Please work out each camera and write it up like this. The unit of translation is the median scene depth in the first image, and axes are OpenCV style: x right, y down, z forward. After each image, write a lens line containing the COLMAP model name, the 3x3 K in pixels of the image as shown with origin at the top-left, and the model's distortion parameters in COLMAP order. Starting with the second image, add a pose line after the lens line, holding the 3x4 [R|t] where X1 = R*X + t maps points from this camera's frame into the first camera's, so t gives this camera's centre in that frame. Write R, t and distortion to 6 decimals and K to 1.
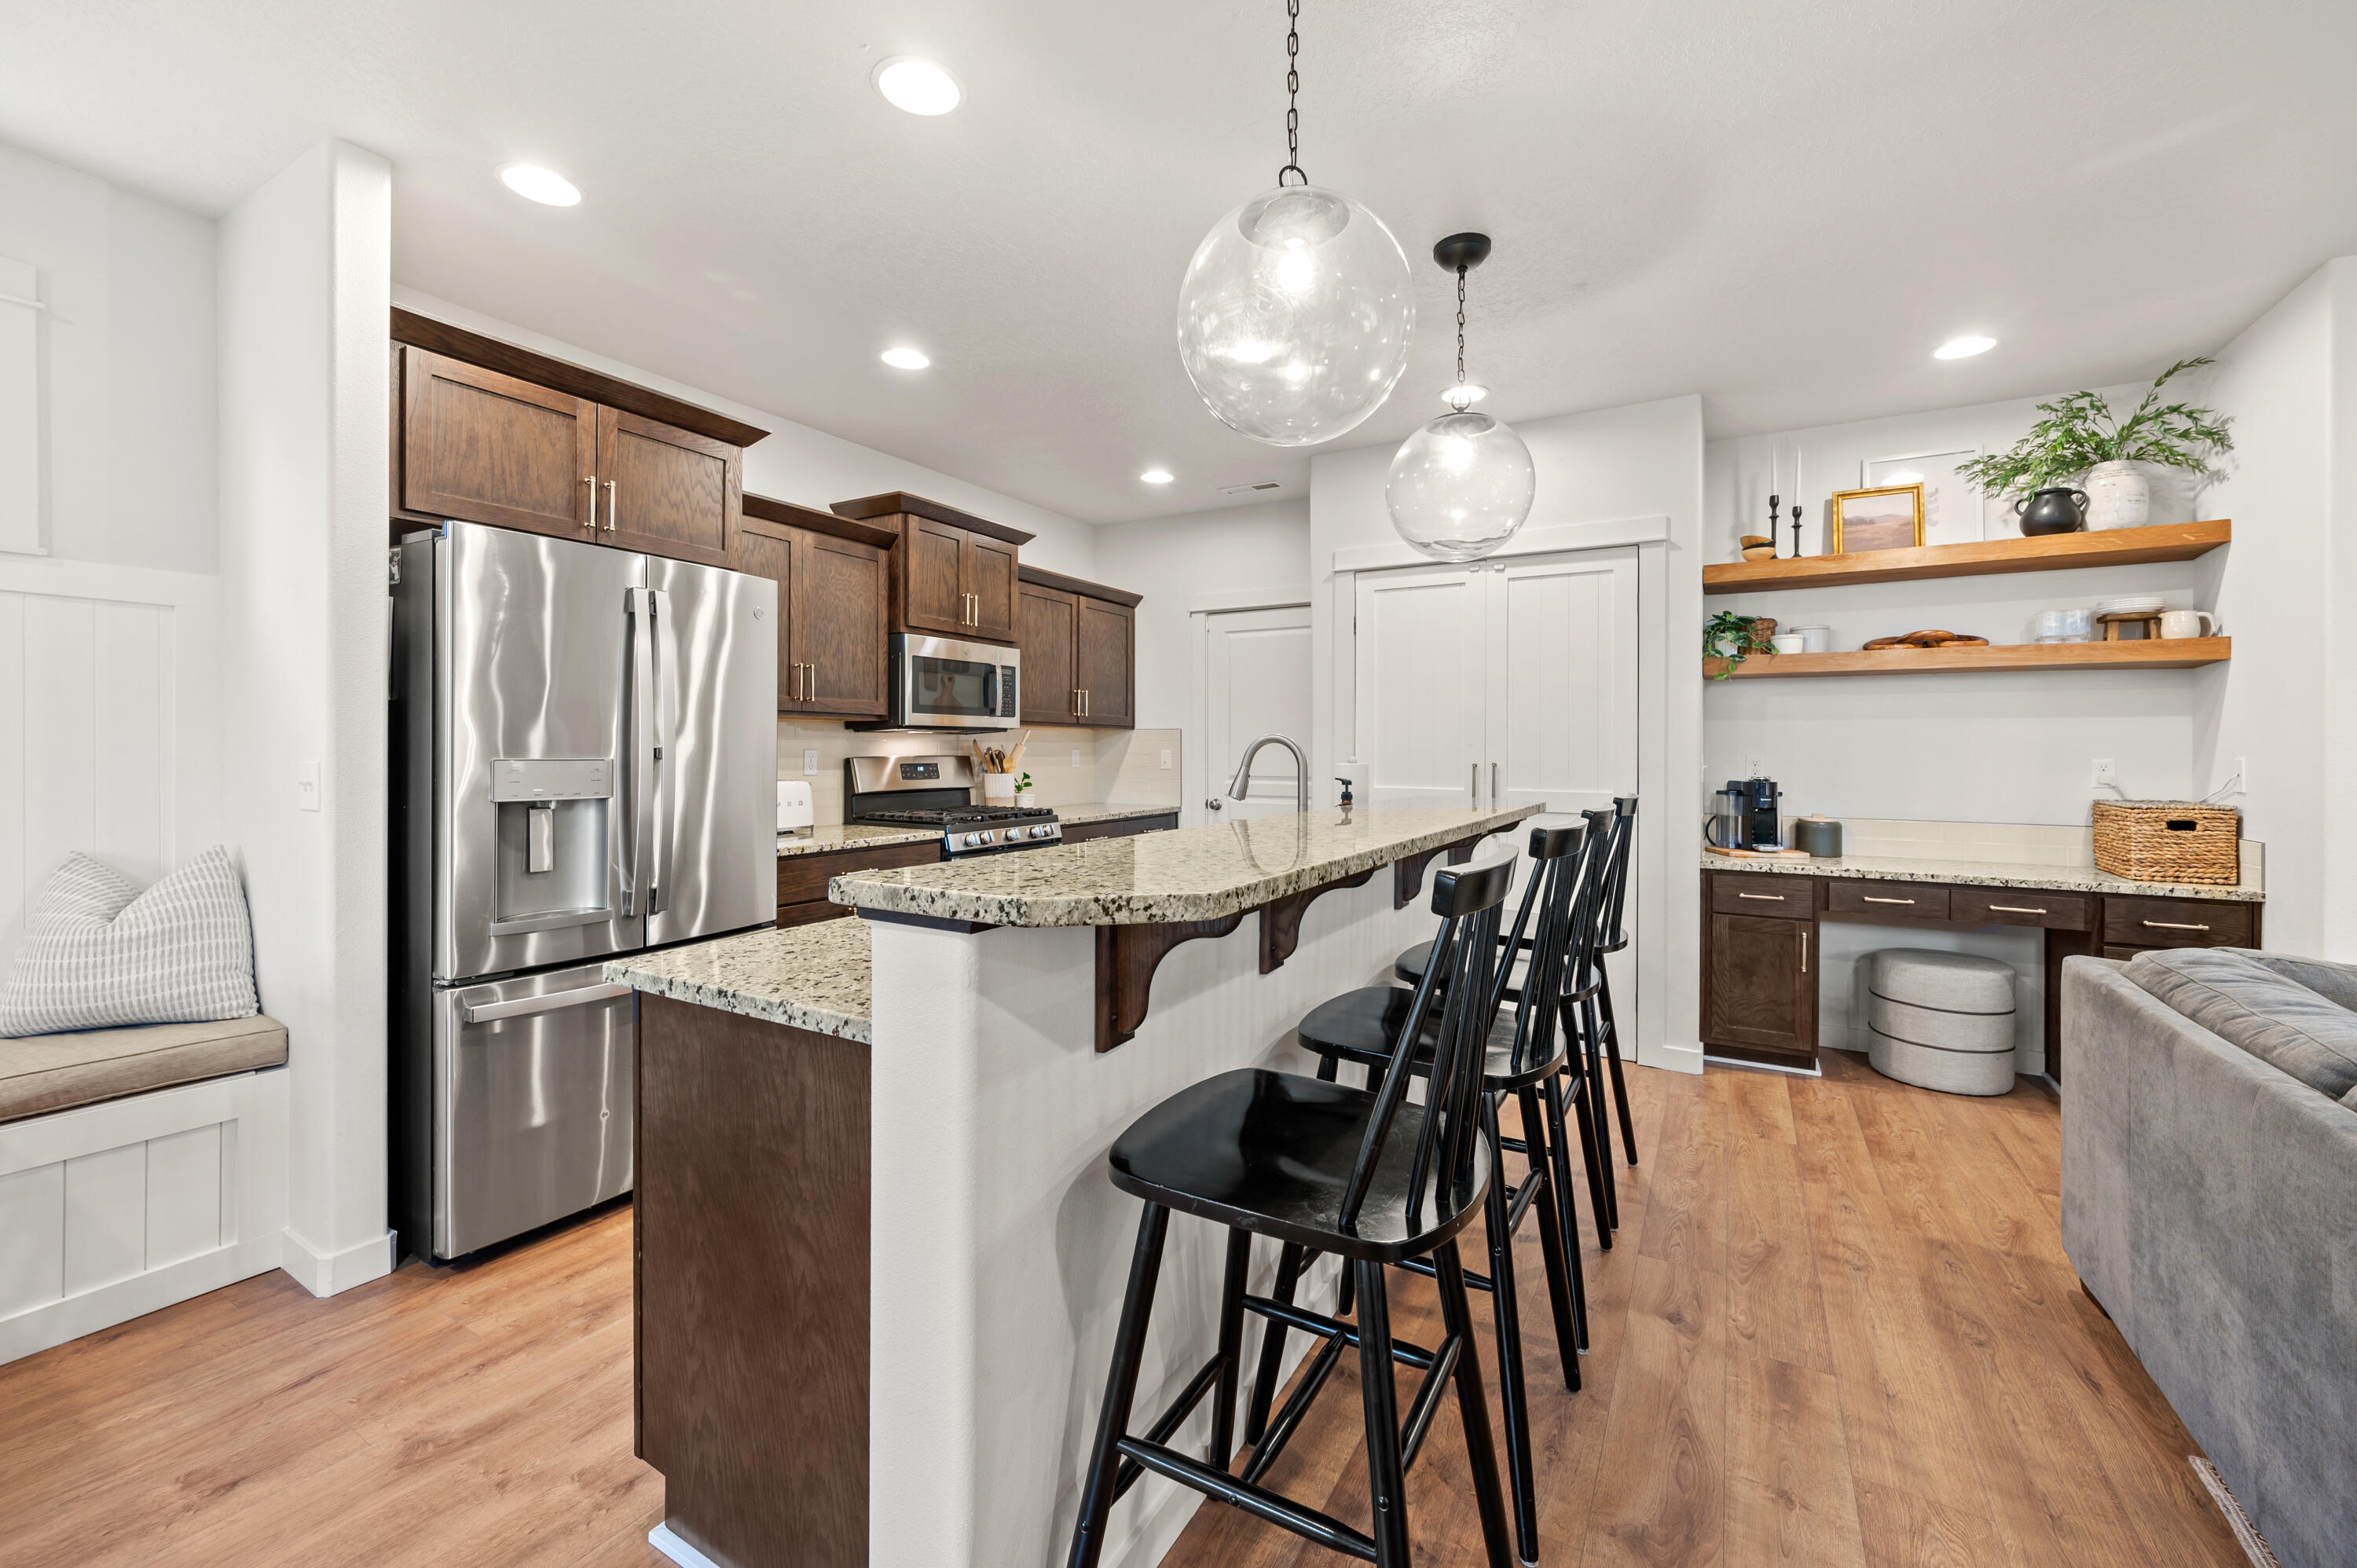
lens RADIAL K [[939.1, 0, 1180.7], [0, 939.1, 756.5], [0, 0, 1]] dist [0.001103, -0.000184]
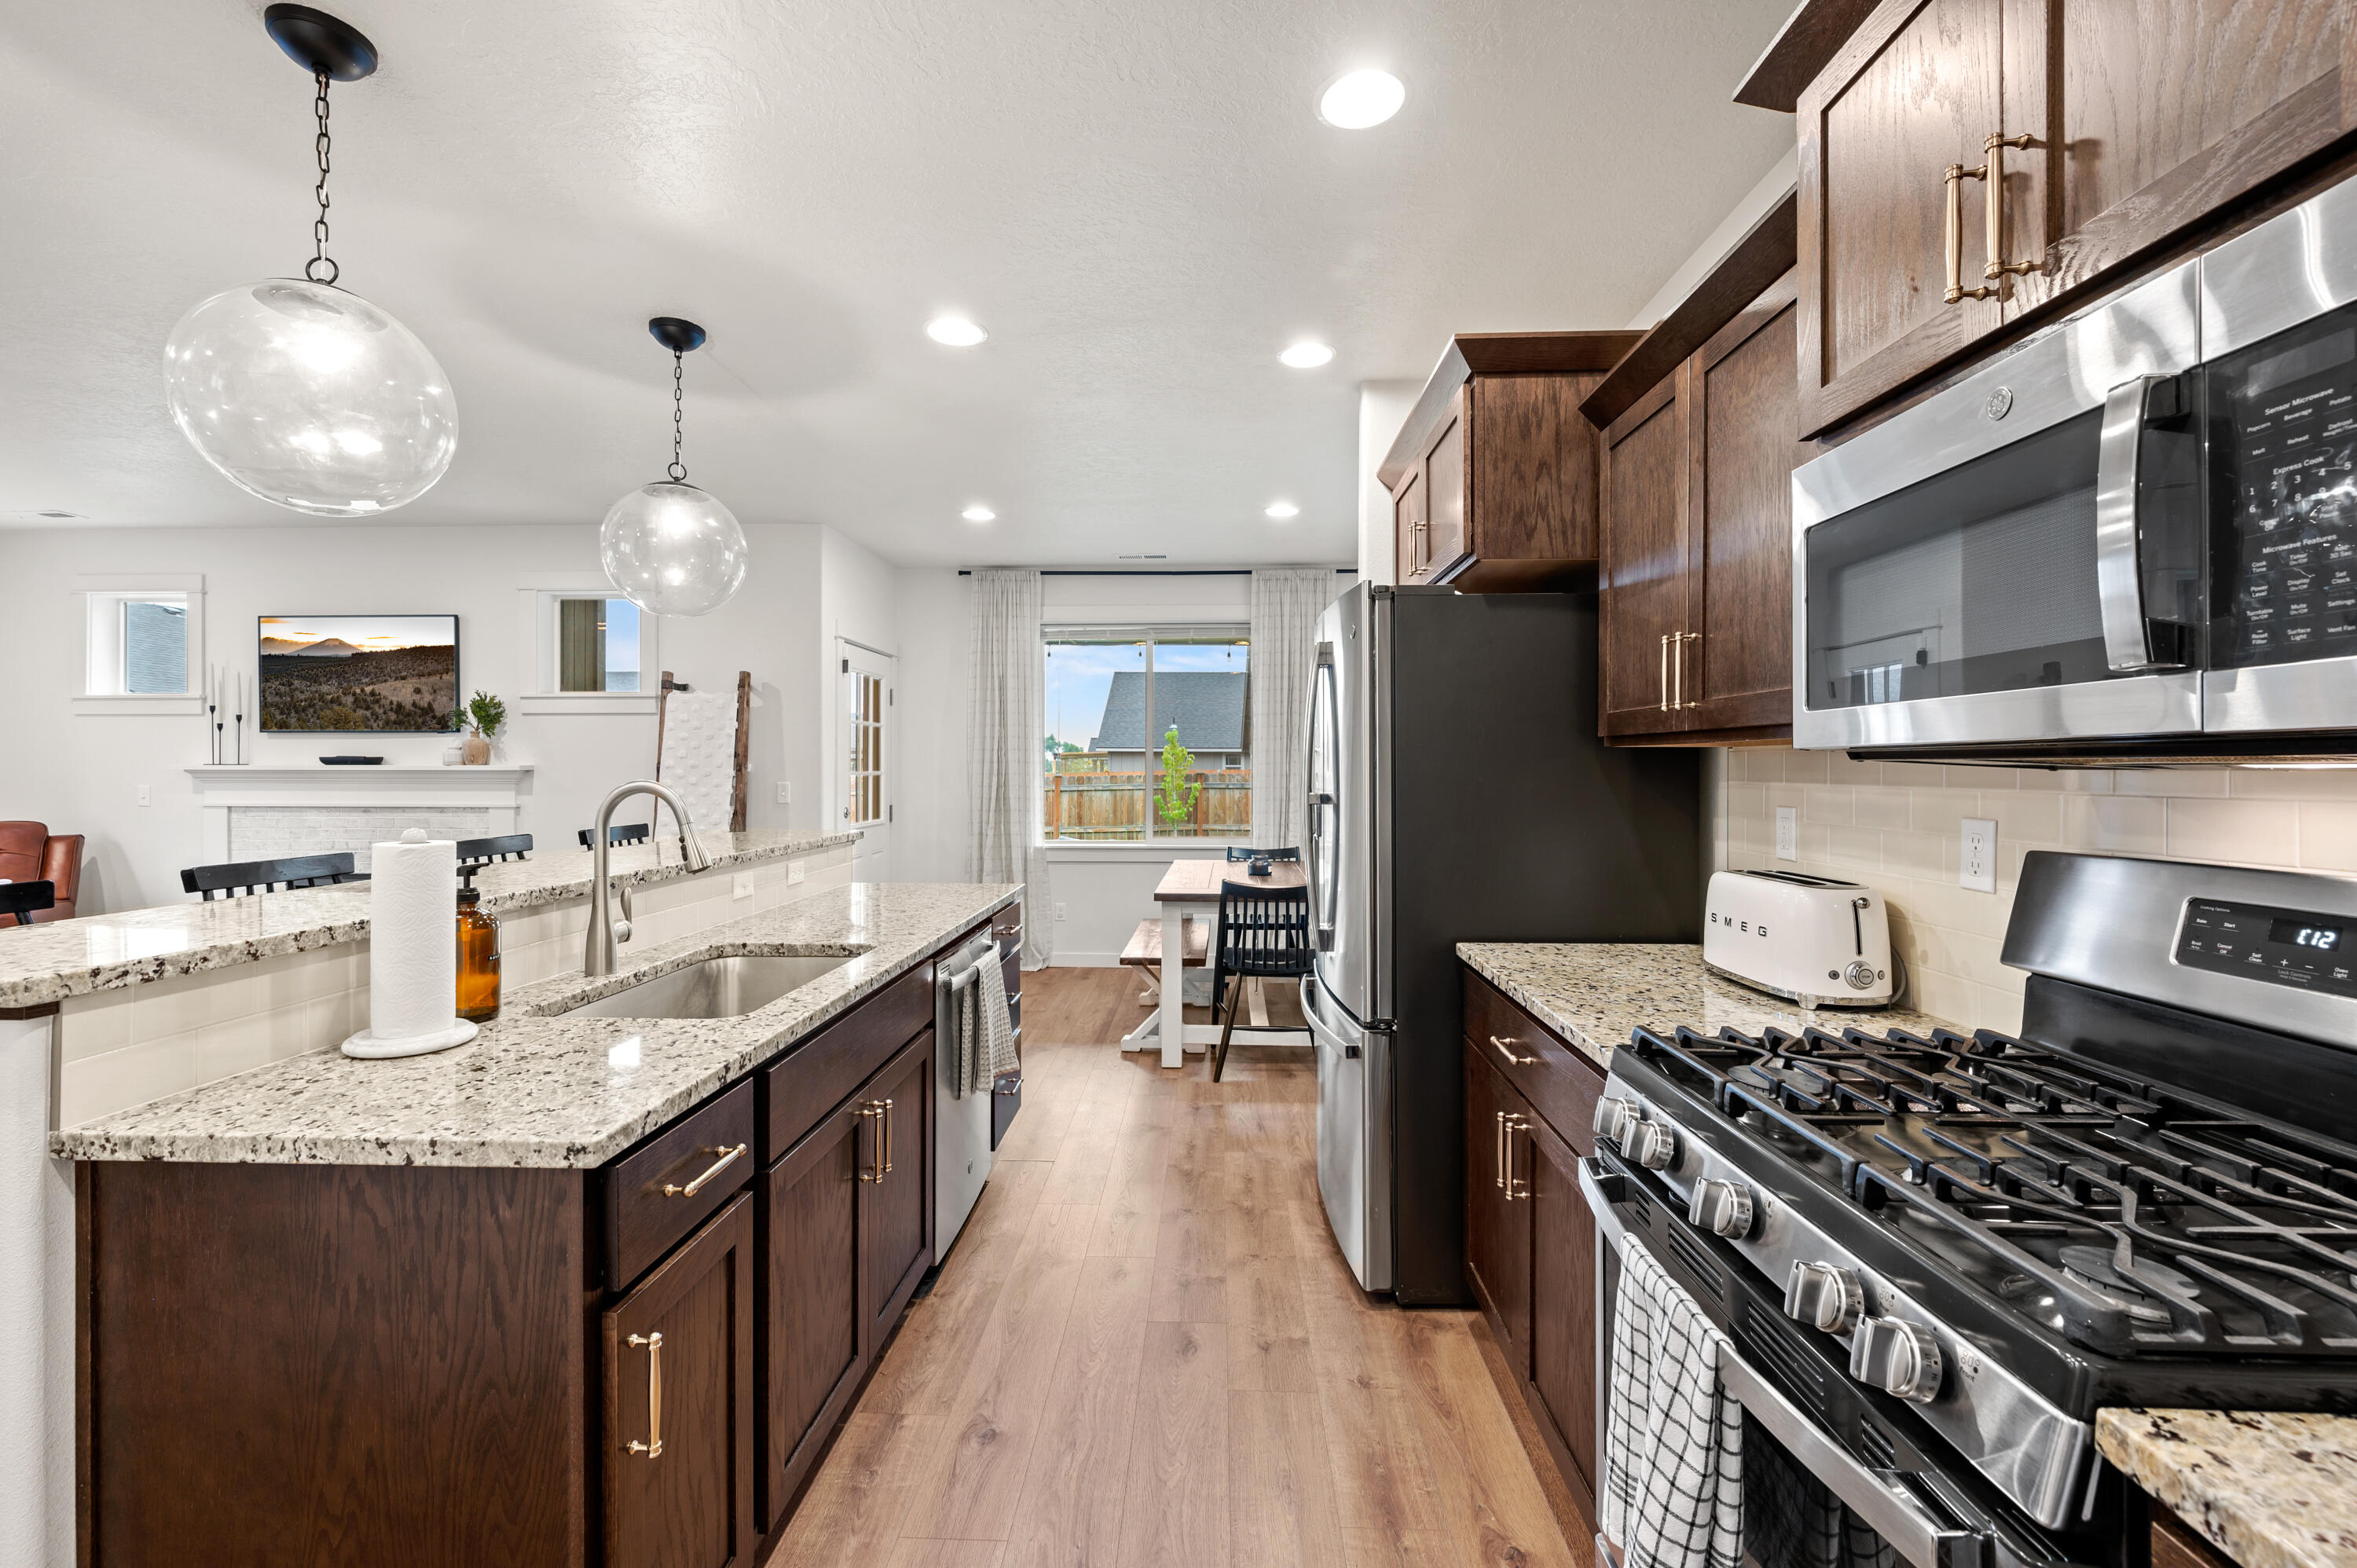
lens RADIAL K [[967.4, 0, 1179.1], [0, 967.4, 780.8], [0, 0, 1]] dist [0.000442, 0.000327]
pose [[-0.882428, -0.000259, -0.470447, 0.060338], [-0.009664, 0.999799, 0.017576, -0.029078], [0.470348, 0.020056, -0.882253, 1.309900]]
